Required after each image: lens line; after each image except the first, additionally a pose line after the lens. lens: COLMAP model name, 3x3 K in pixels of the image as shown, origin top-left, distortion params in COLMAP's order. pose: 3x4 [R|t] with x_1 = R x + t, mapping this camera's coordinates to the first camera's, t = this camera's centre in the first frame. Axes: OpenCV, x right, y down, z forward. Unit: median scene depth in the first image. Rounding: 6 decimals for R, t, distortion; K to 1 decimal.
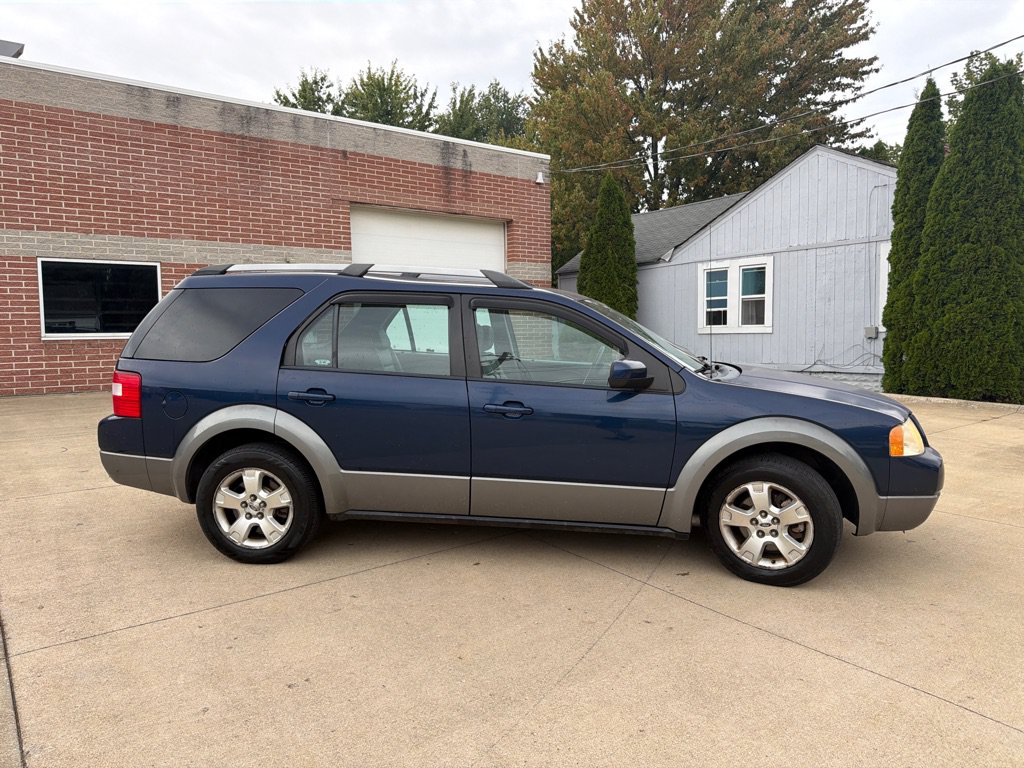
lens RADIAL K [[737.5, 0, 512.0], [0, 737.5, 384.0], [0, 0, 1]] dist [0.068855, -0.066169]
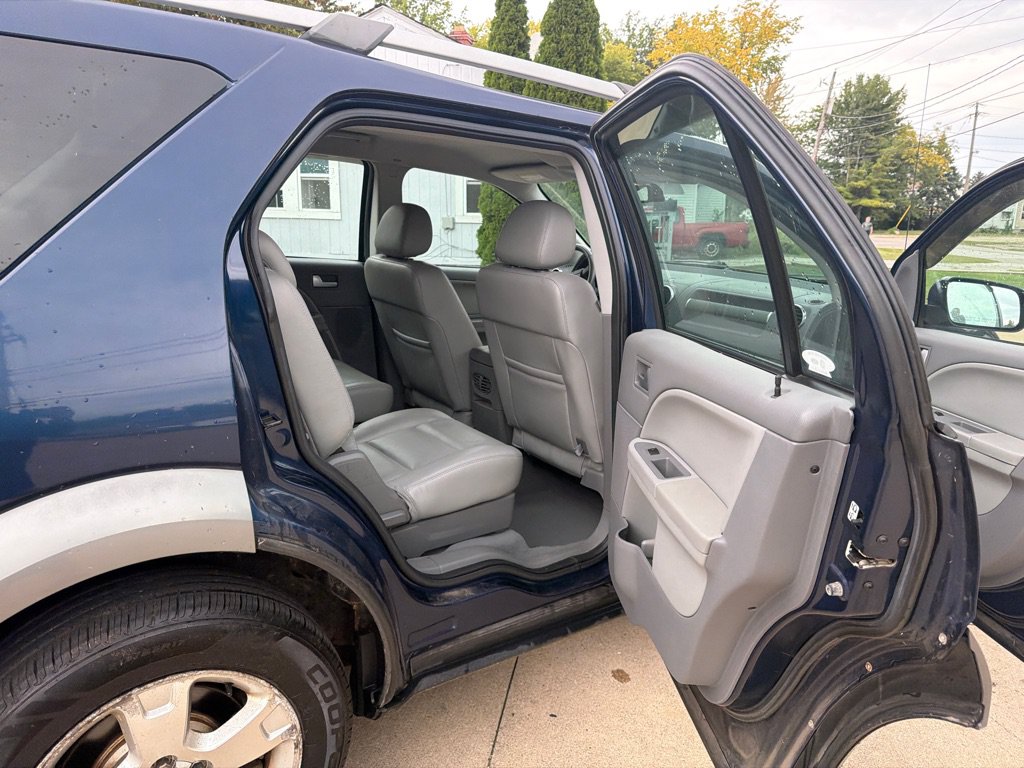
lens RADIAL K [[731.7, 0, 512.0], [0, 731.7, 384.0], [0, 0, 1]] dist [-0.013944, 0.007147]
pose [[0.721720, -0.131626, 0.679555, -0.120782], [0.022655, 0.985719, 0.166867, -0.013406], [-0.691814, -0.105036, 0.714395, 0.199562]]
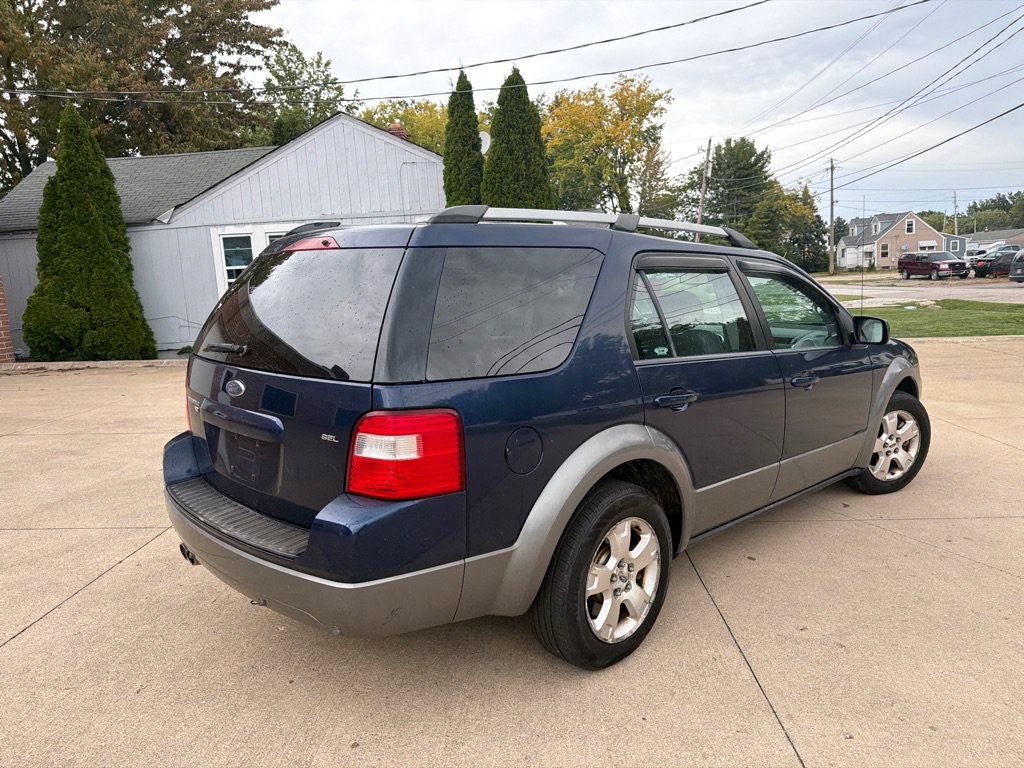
lens RADIAL K [[739.6, 0, 522.7], [0, 739.6, 387.1], [0, 0, 1]] dist [0.060280, -0.068595]
pose [[0.602303, -0.132160, 0.787251, -0.255348], [0.099279, 0.990945, 0.090399, -0.020532], [-0.792070, 0.023709, 0.609970, 0.187100]]
